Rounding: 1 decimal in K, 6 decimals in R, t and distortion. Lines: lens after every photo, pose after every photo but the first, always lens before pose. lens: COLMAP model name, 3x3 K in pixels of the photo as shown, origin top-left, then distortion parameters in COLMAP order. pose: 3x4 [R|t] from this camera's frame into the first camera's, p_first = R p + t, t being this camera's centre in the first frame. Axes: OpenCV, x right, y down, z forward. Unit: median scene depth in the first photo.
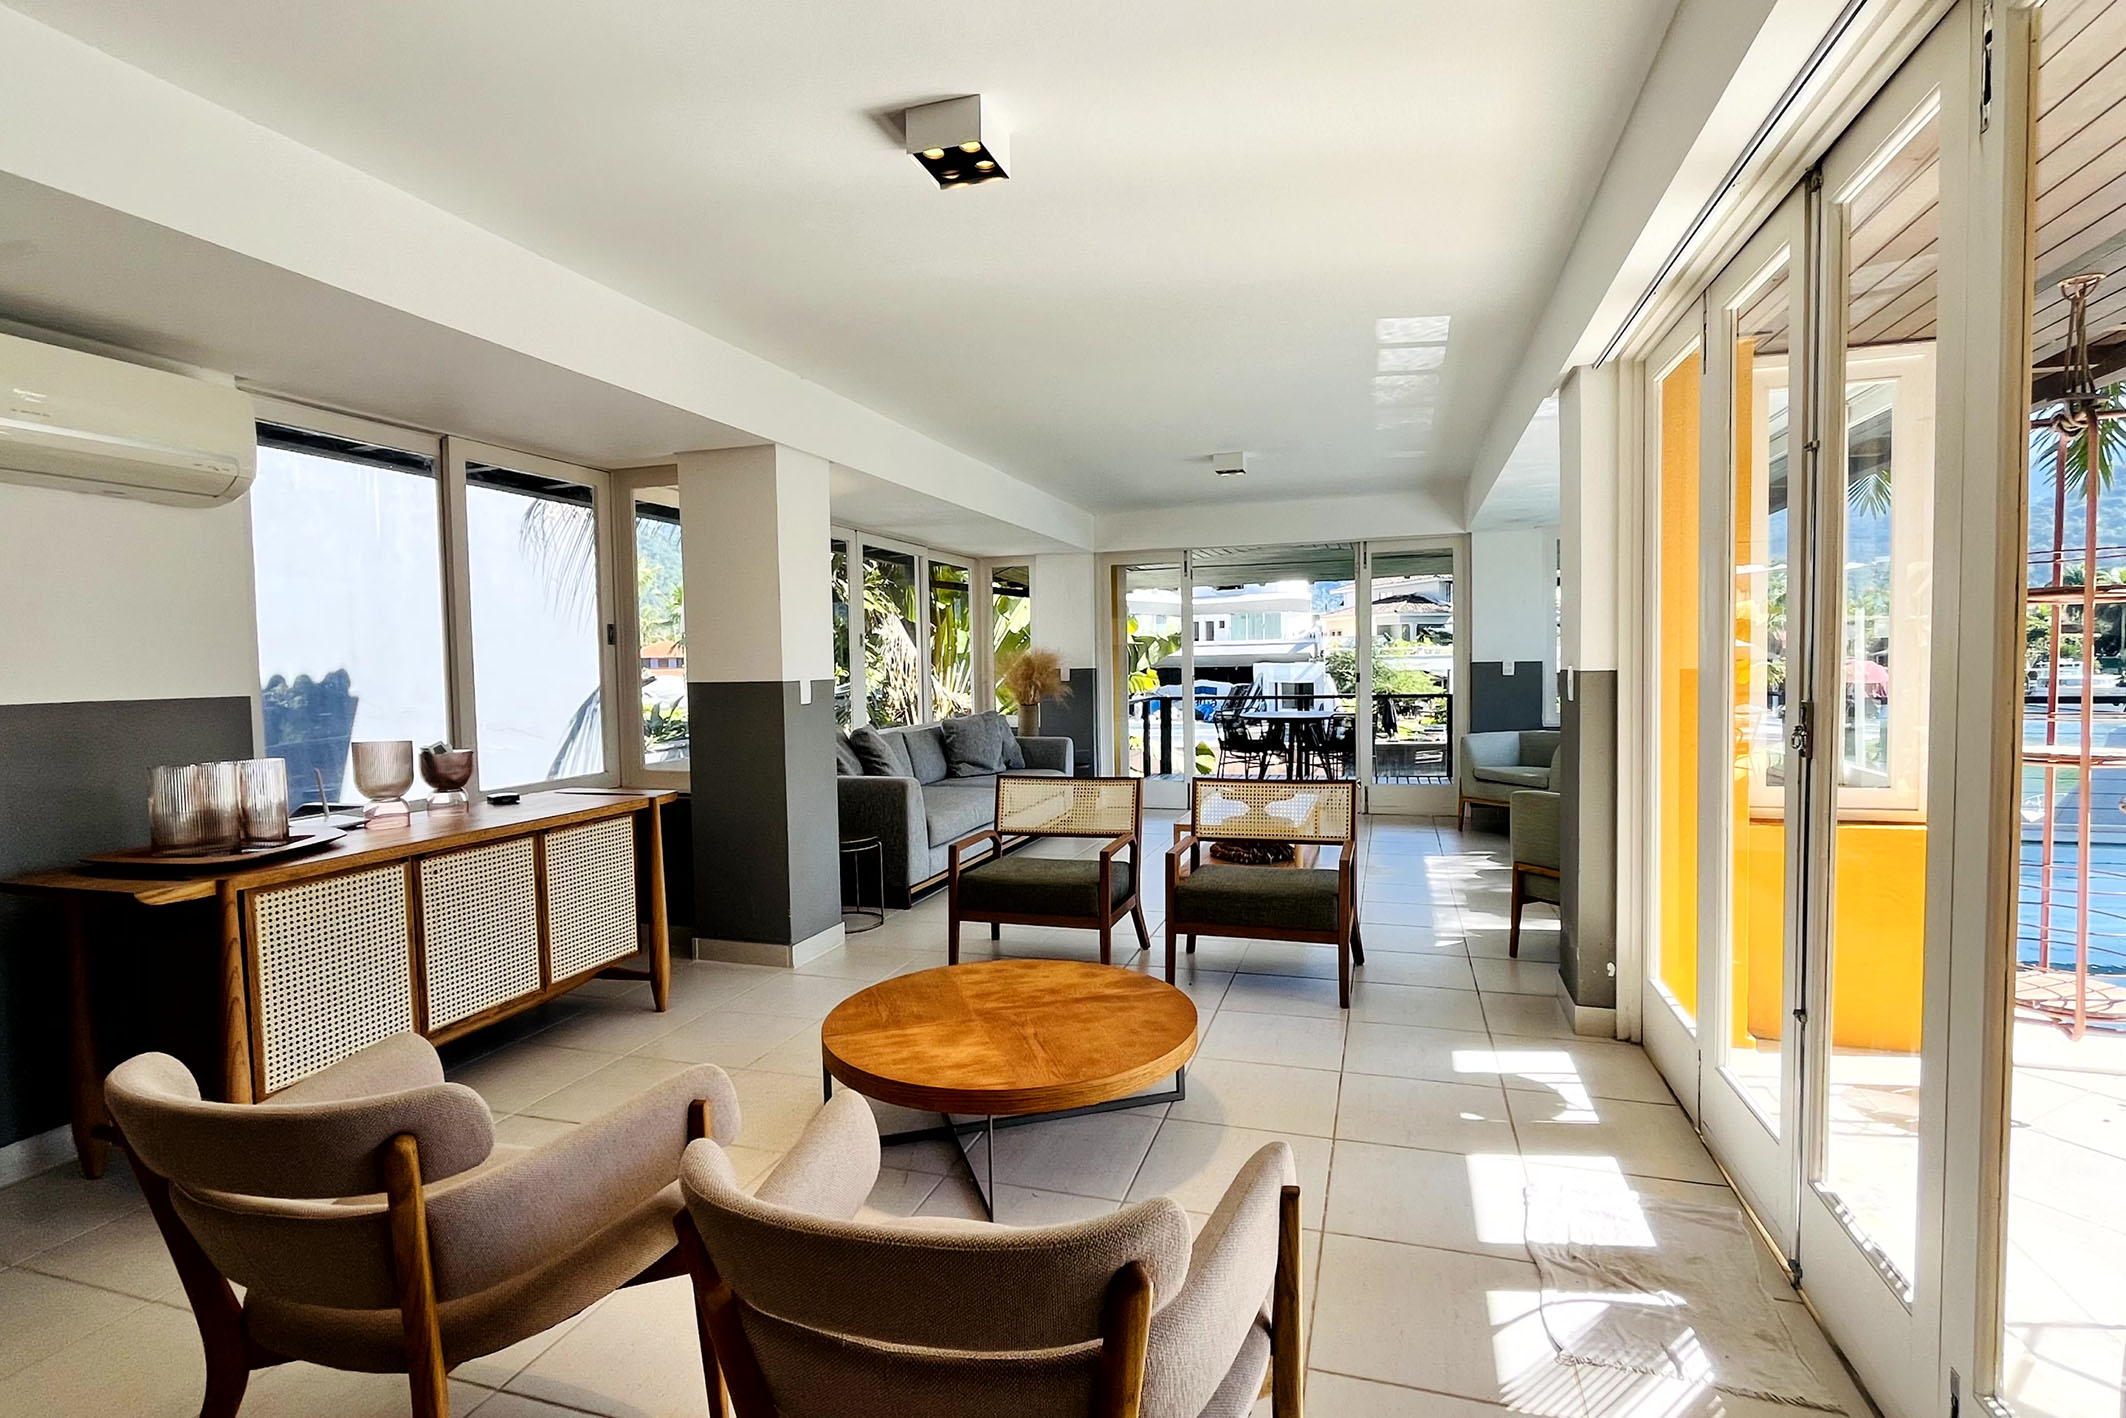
lens RADIAL K [[1022.0, 0, 1063.0], [0, 1022.0, 709.0], [0, 0, 1]] dist [-0.001709, -0.001066]
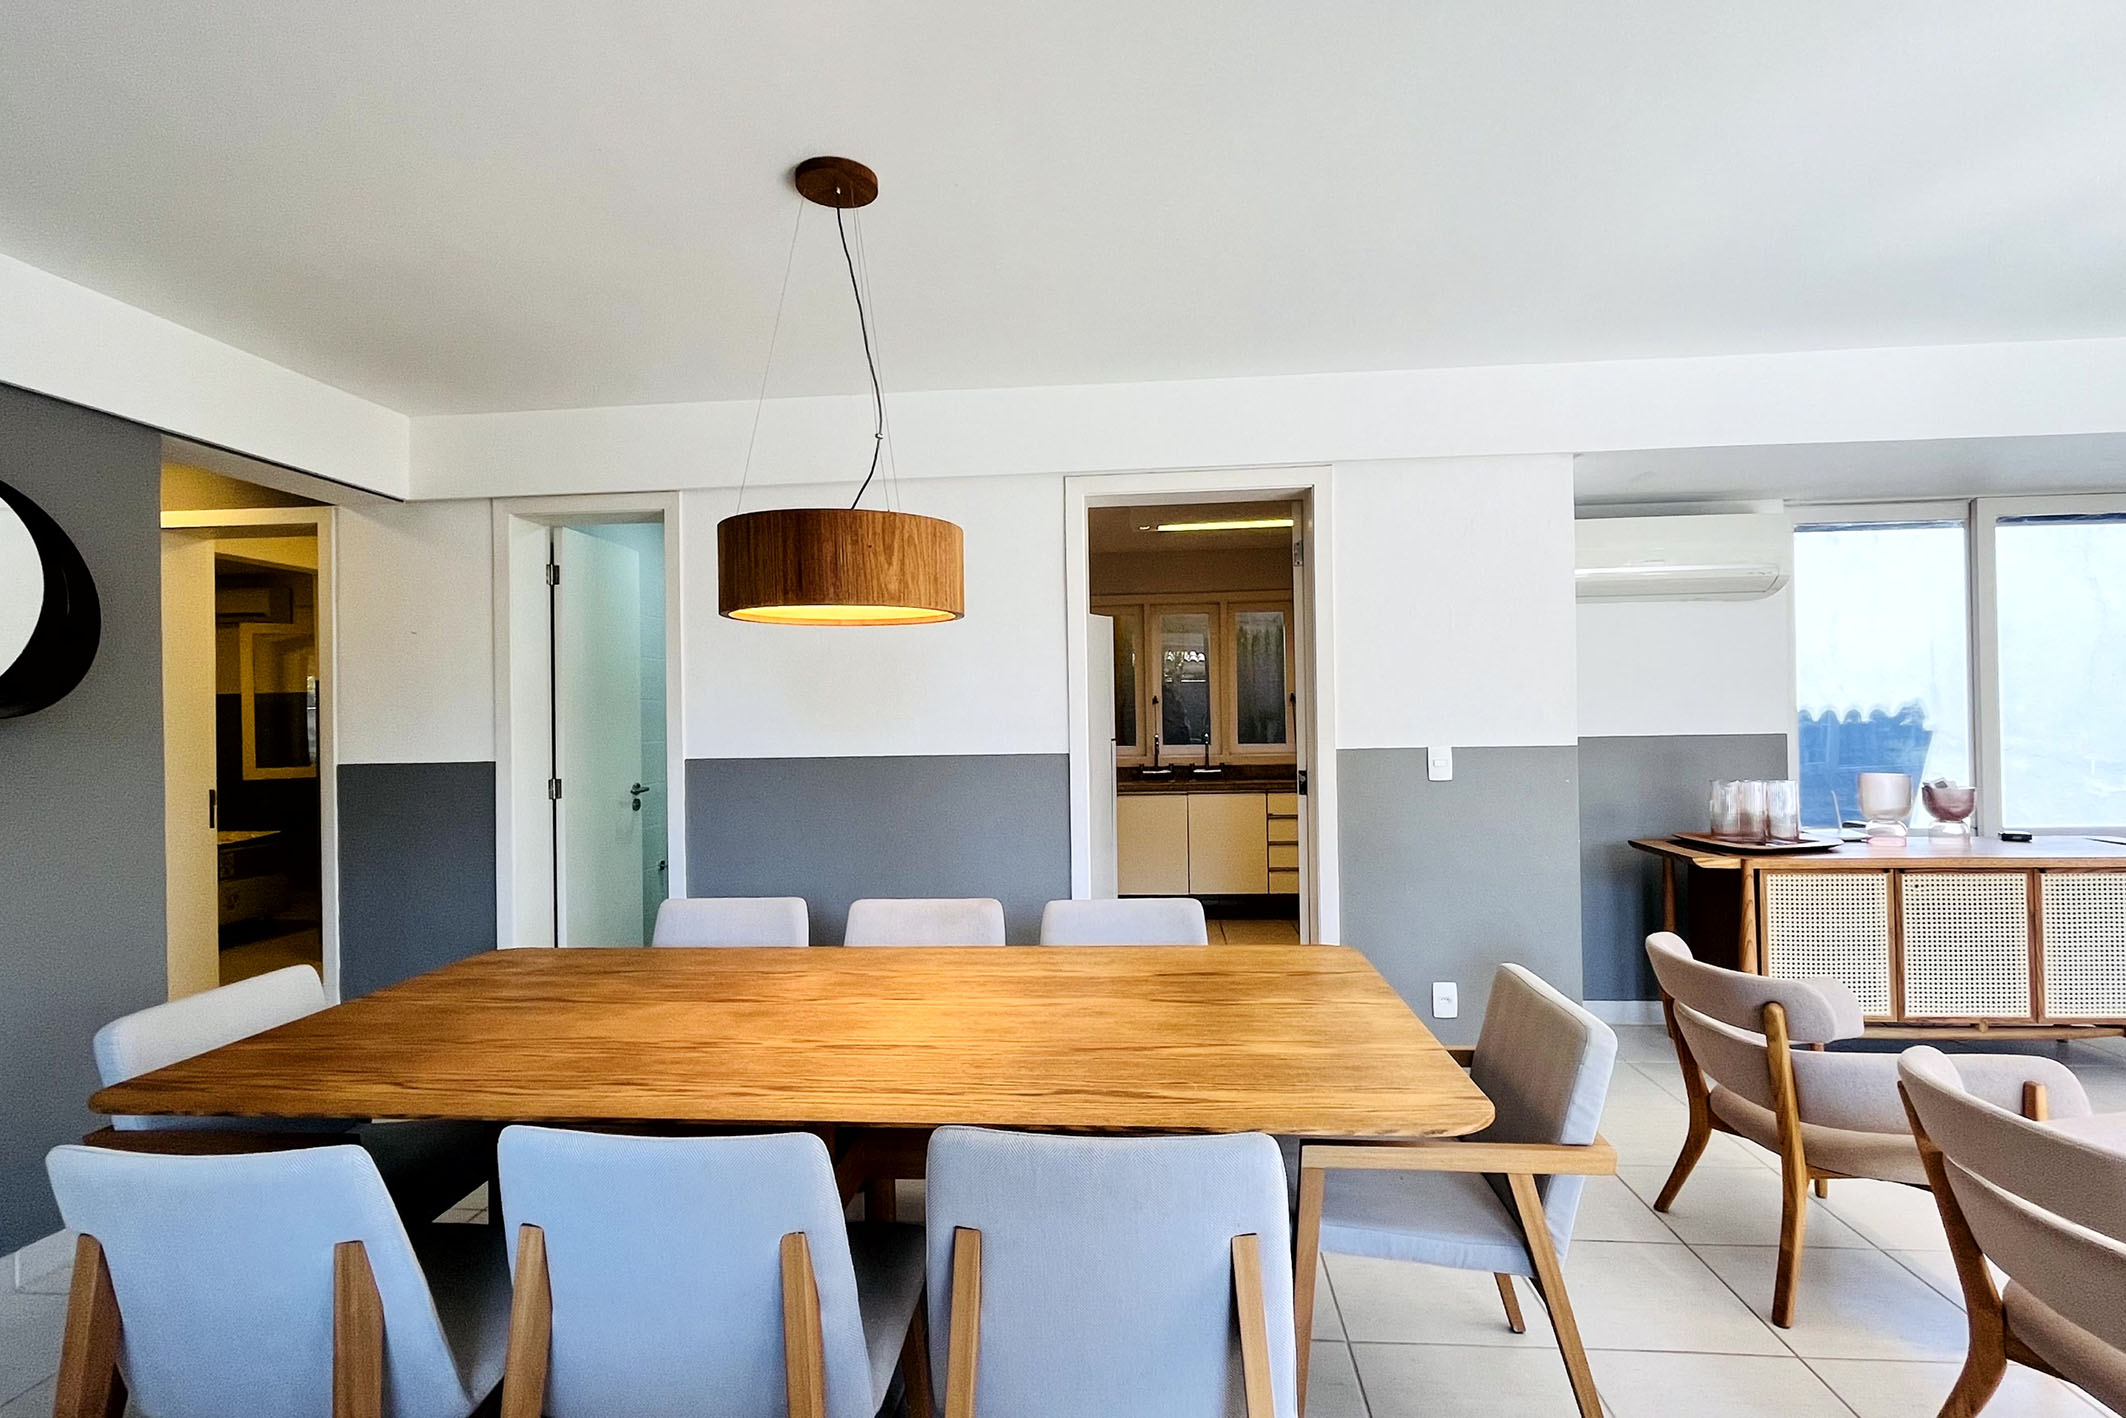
lens RADIAL K [[1022.0, 0, 1063.0], [0, 1022.0, 709.0], [0, 0, 1]] dist [-0.001709, -0.001066]
pose [[0.214433, 0.007749, -0.976708, 0.271962], [-0.029080, 0.999576, 0.001546, -0.016969], [0.976306, 0.028071, 0.214567, -0.195307]]
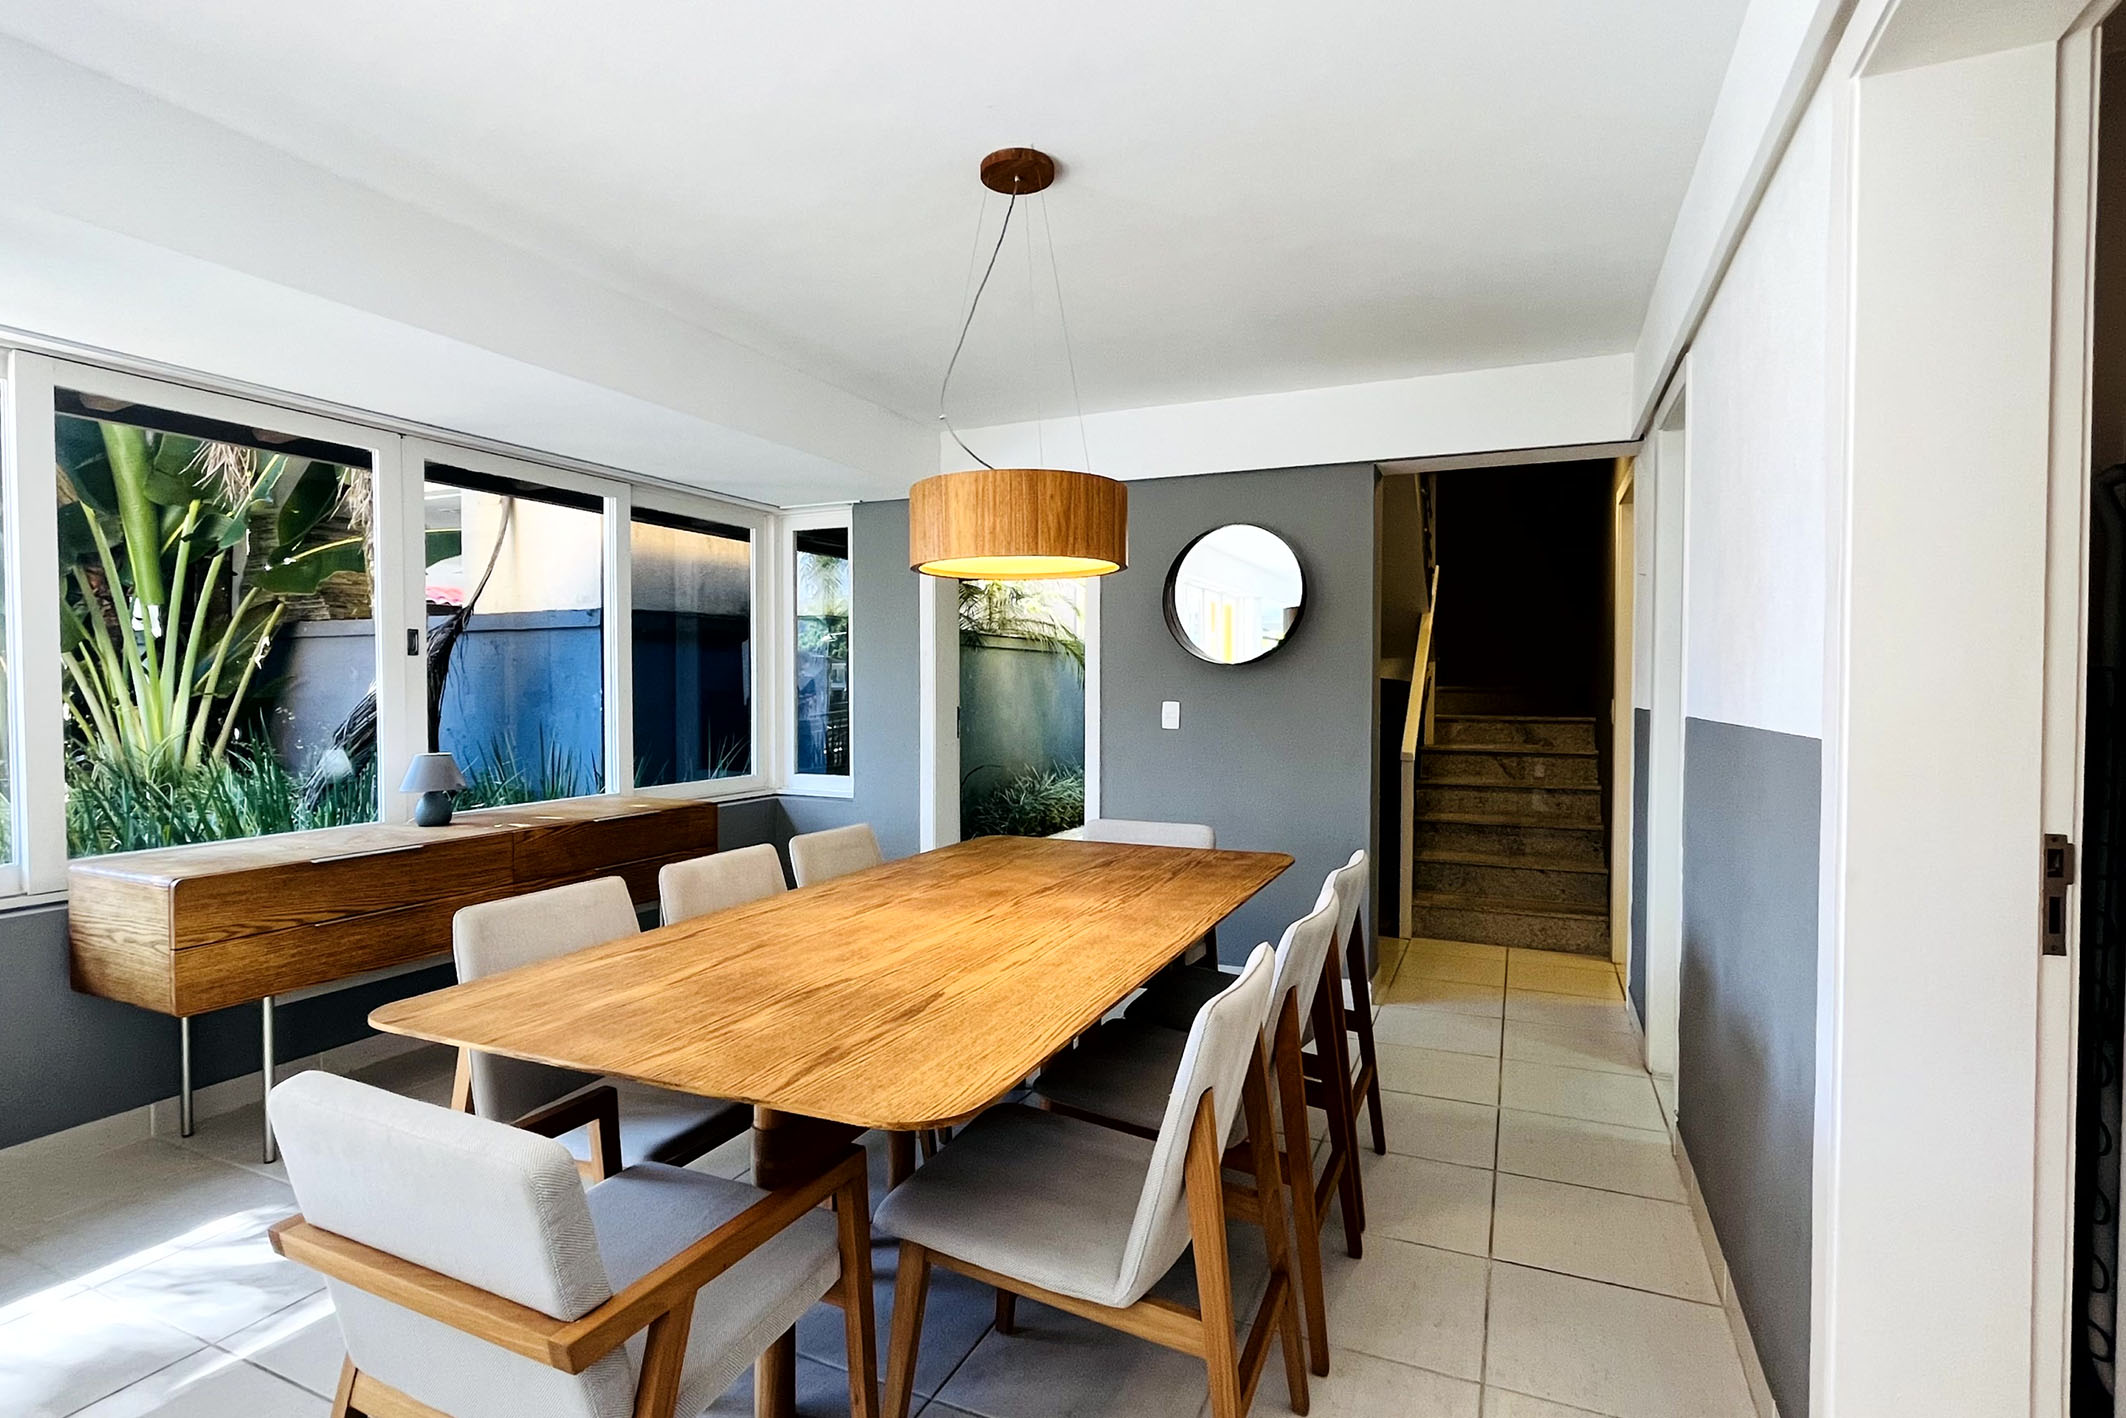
lens RADIAL K [[1022.0, 0, 1063.0], [0, 1022.0, 709.0], [0, 0, 1]] dist [-0.001709, -0.001066]
pose [[-0.993629, 0.012905, 0.111959, -0.433956], [0.020418, 0.997596, 0.066221, -0.019005], [-0.110835, 0.068086, -0.991504, 0.456985]]
